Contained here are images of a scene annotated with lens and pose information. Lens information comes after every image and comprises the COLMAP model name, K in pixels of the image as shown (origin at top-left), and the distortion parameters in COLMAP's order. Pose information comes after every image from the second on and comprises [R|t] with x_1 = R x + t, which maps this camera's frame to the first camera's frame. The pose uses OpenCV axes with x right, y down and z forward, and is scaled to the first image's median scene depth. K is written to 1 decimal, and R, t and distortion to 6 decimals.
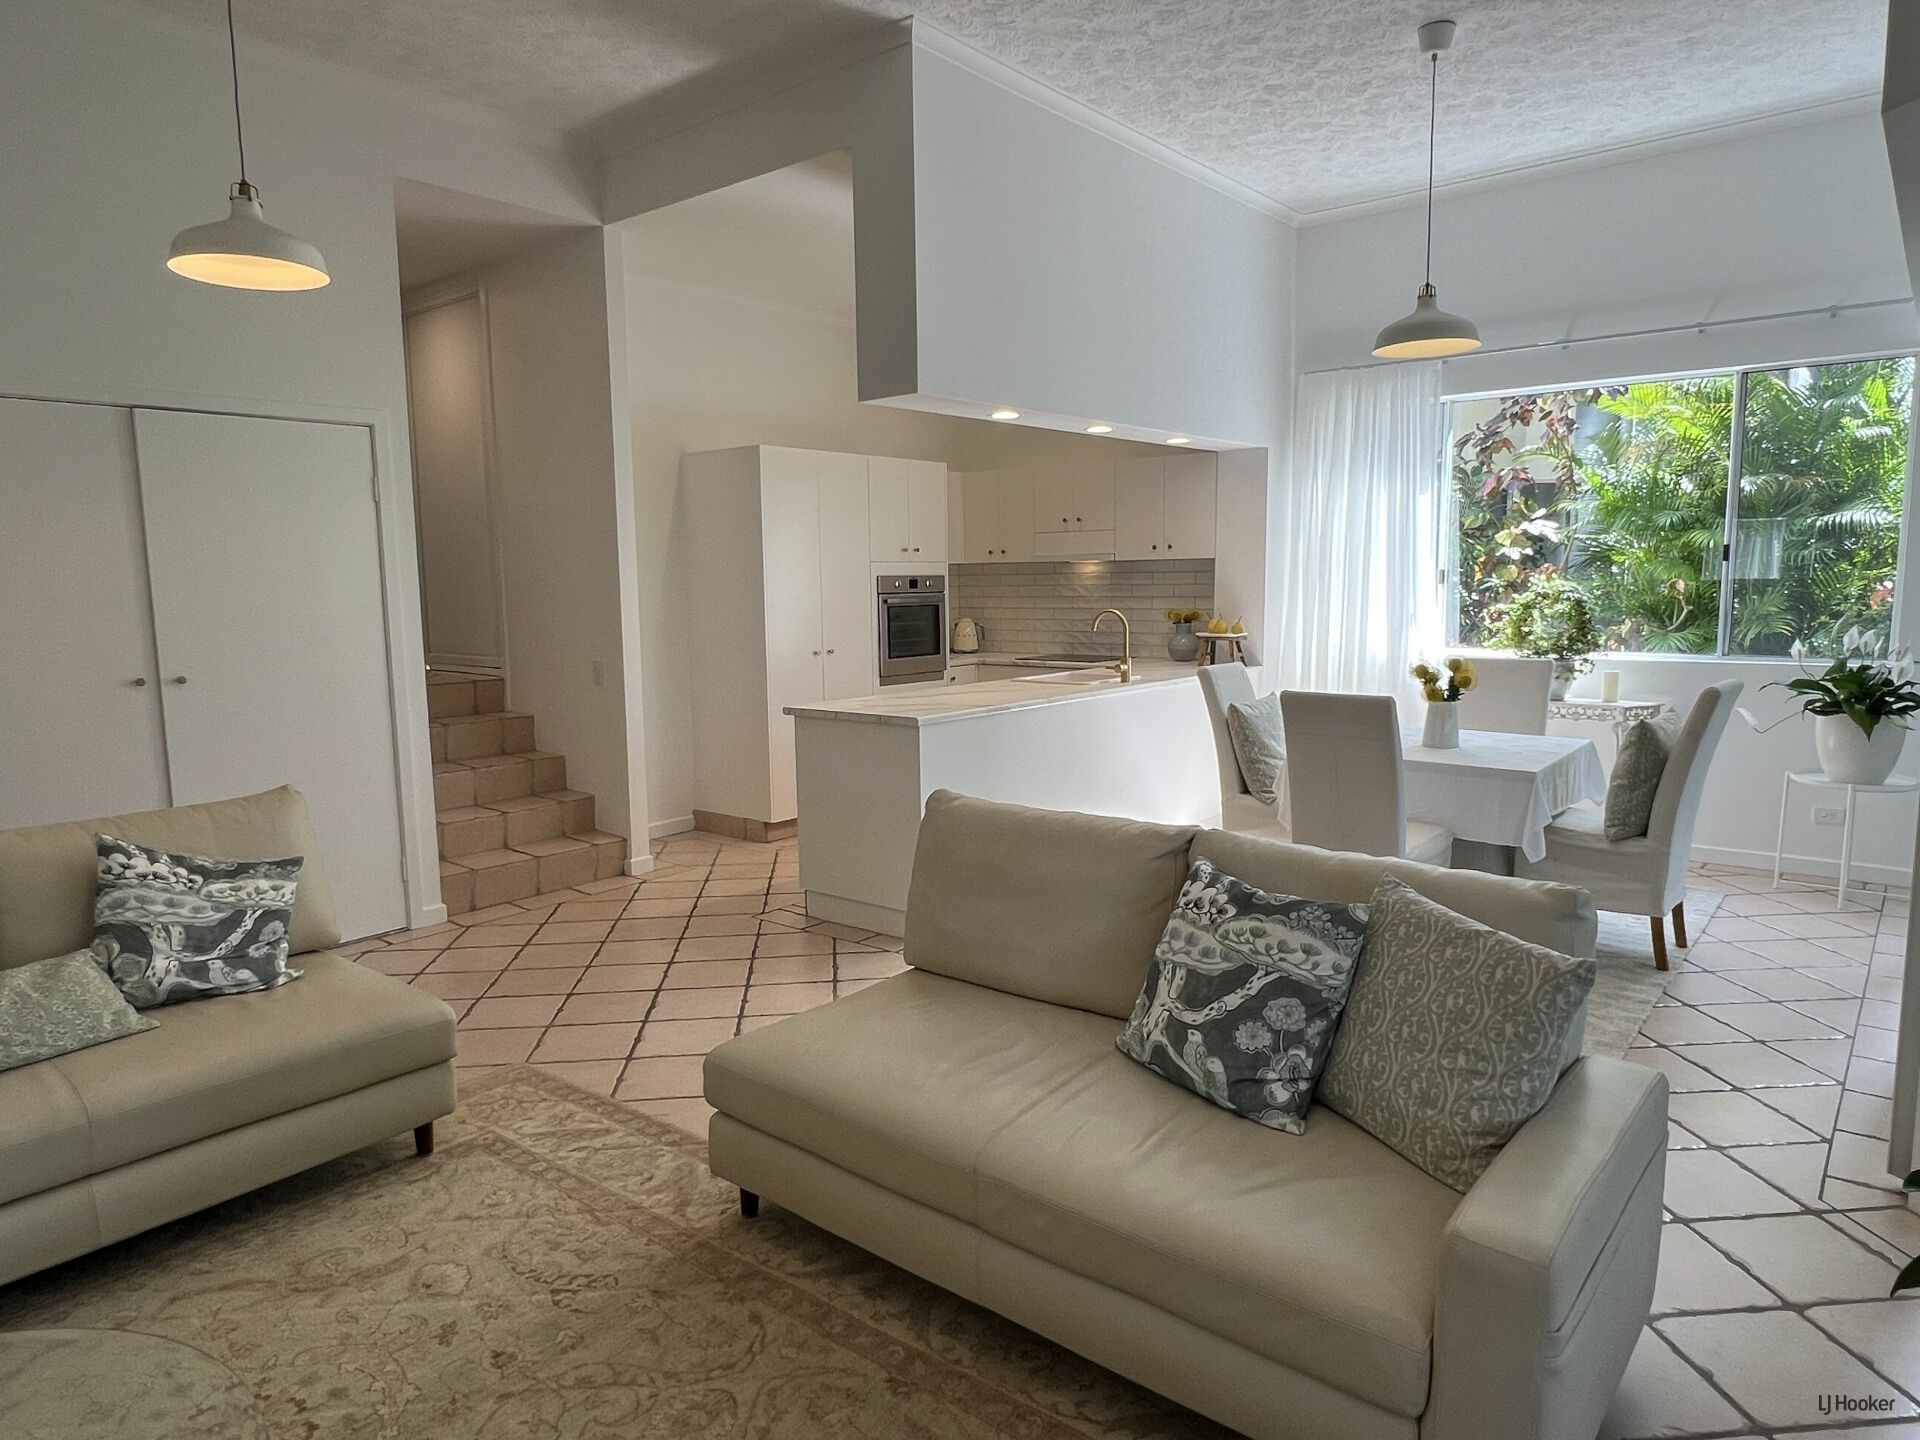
lens RADIAL K [[1188.1, 0, 960.0], [0, 1188.1, 724.7], [0, 0, 1]] dist [-0.001129, -0.002093]
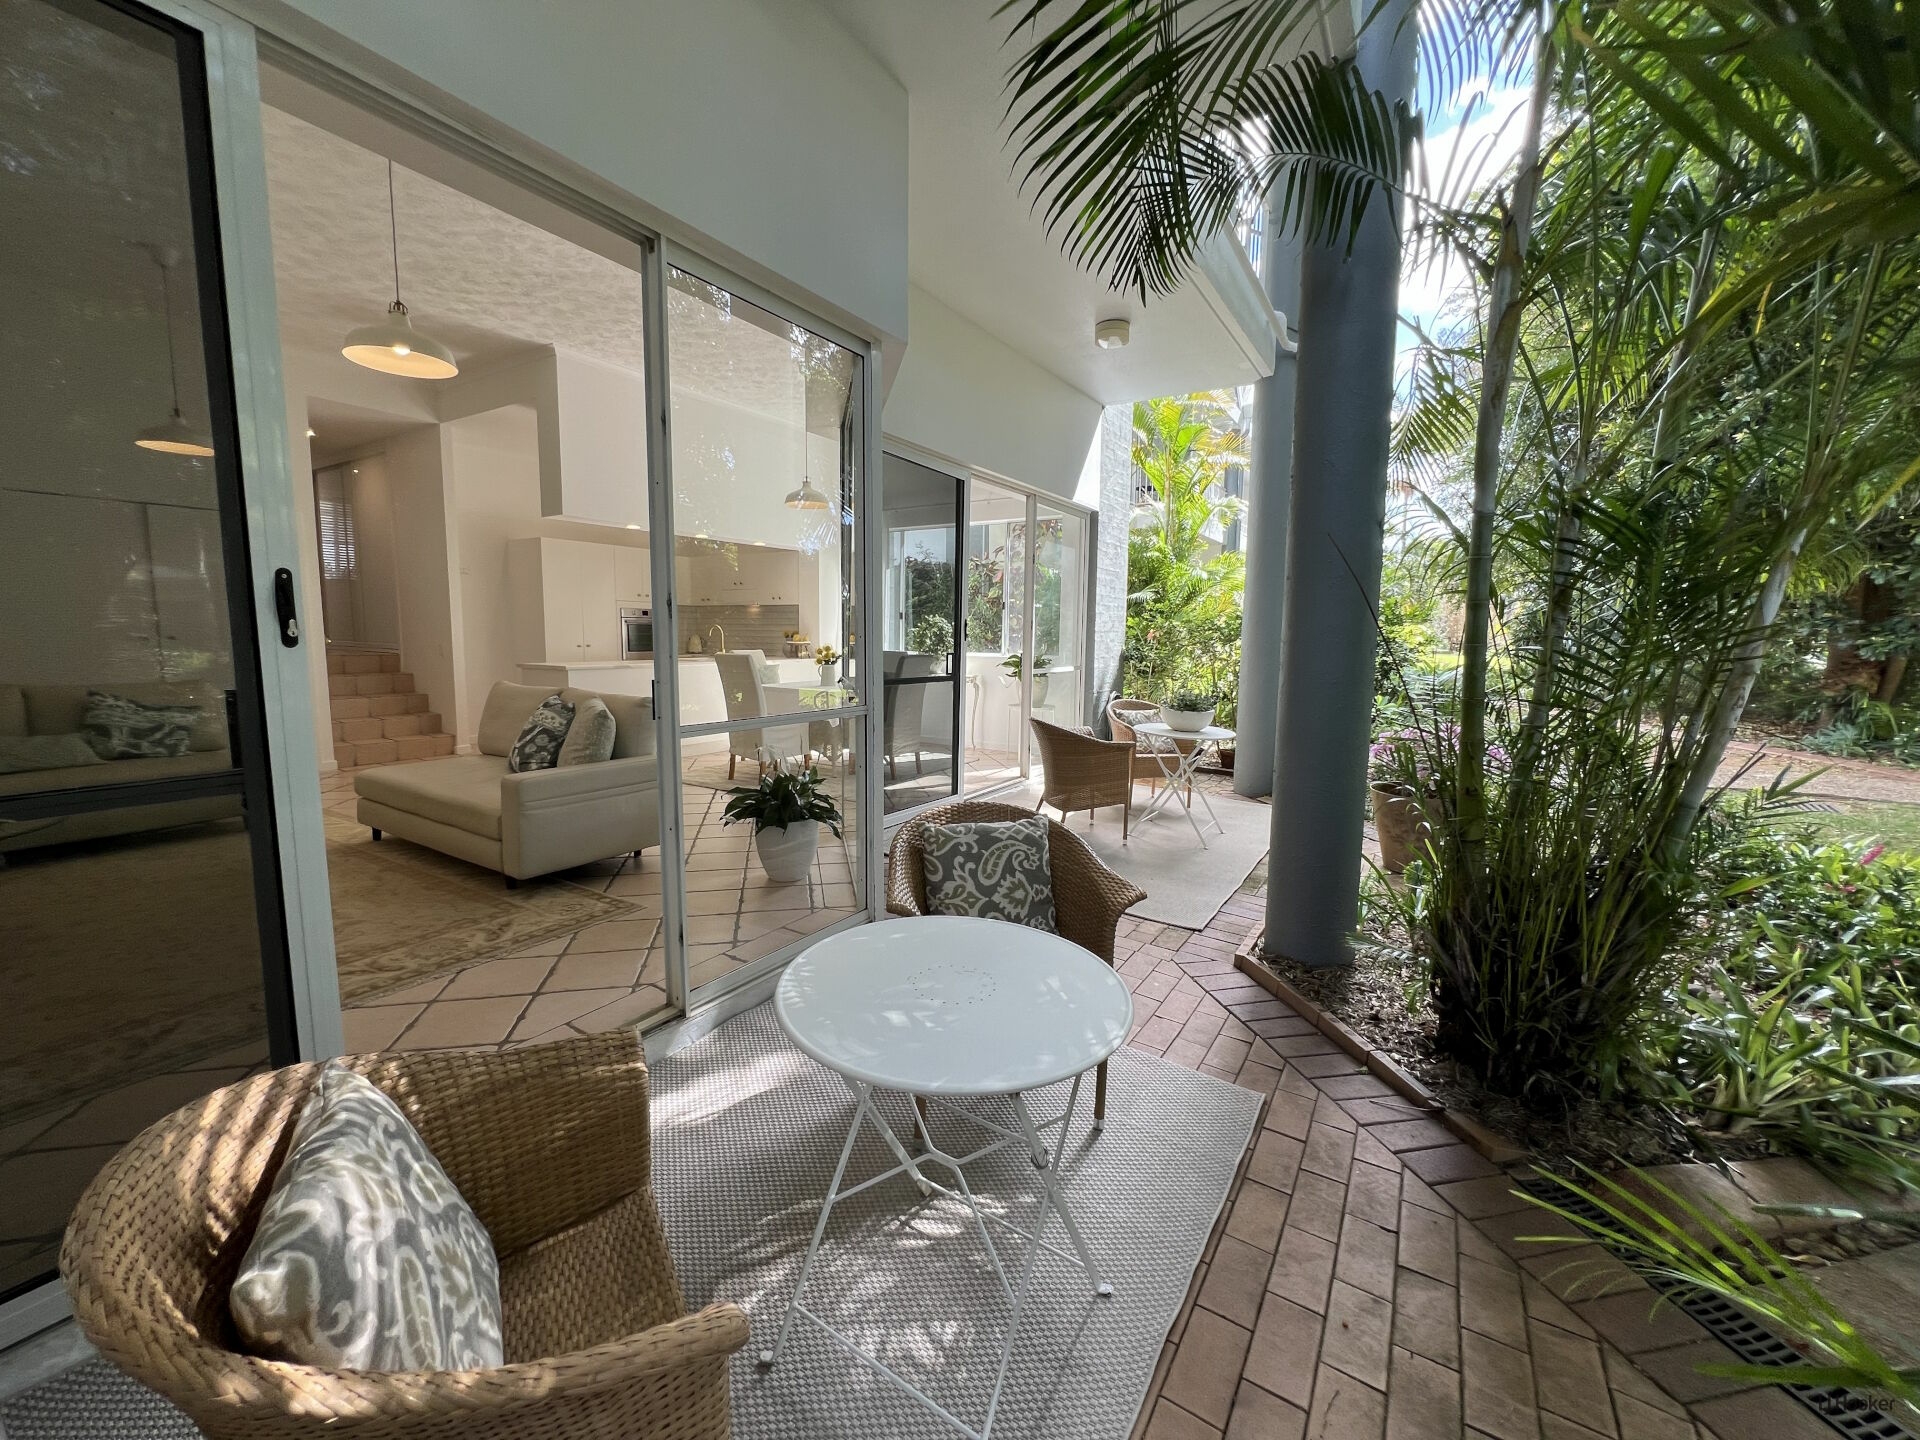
lens RADIAL K [[759.2, 0, 963.8], [0, 759.2, 721.7], [0, 0, 1]] dist [0.001957, 0.000142]
pose [[0.991931, 0.011383, 0.126269, 0.749668], [-0.010105, 0.999891, -0.010755, 0.150266], [-0.126378, 0.009393, 0.991938, -0.663294]]
